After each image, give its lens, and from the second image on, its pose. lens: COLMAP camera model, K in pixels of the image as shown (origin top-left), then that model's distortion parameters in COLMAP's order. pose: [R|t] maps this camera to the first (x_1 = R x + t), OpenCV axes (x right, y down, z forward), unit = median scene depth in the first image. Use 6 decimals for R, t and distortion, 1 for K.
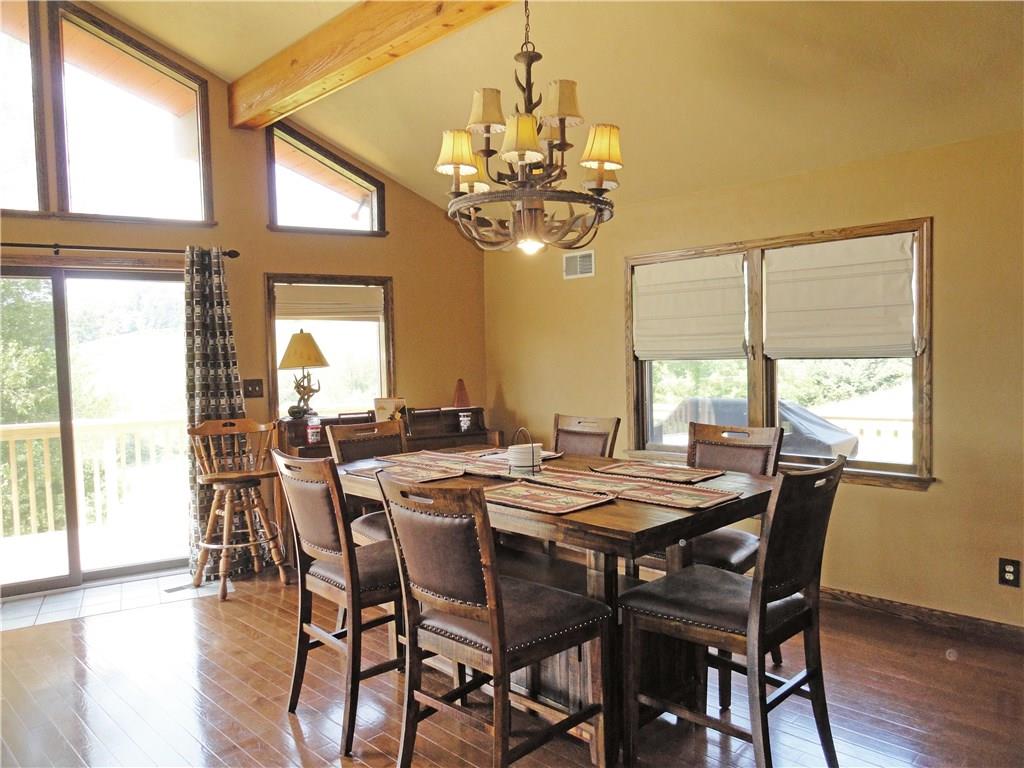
lens RADIAL K [[712.0, 0, 508.5], [0, 712.0, 386.4], [0, 0, 1]] dist [-0.006660, 0.009213]
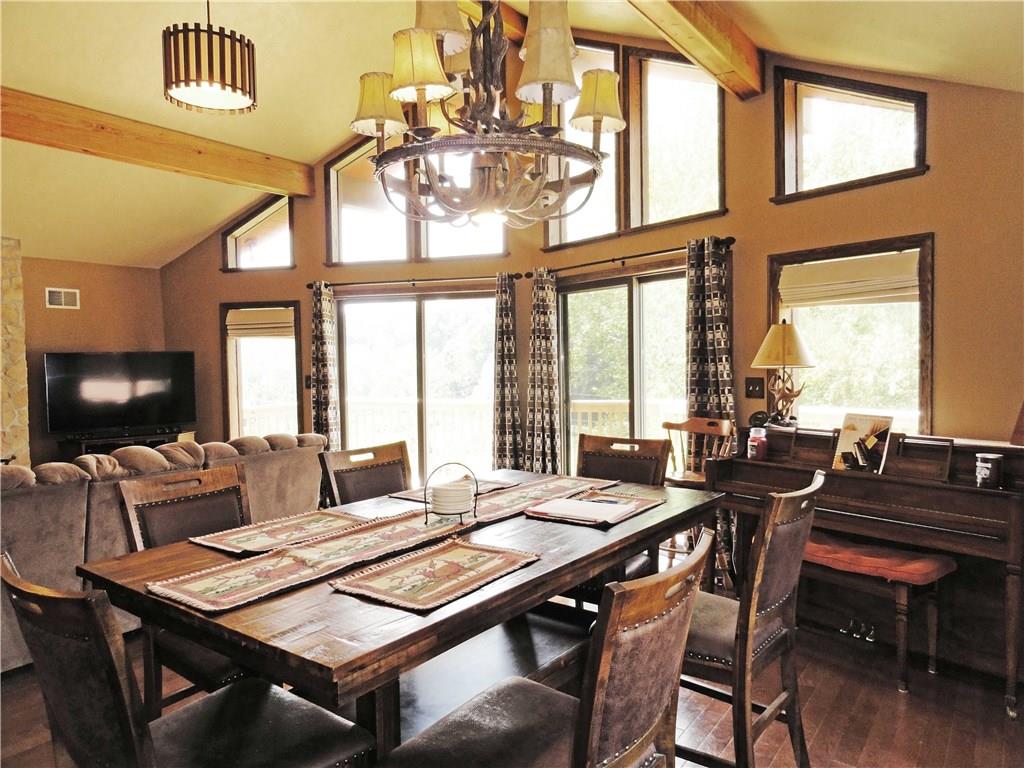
lens RADIAL K [[712.0, 0, 510.3], [0, 712.0, 386.4], [0, 0, 1]] dist [-0.006660, 0.009213]
pose [[0.140143, 0.065044, -0.987993, 0.473108], [-0.030462, 0.997651, 0.061359, -0.043632], [0.989663, 0.021497, 0.141795, 0.566125]]
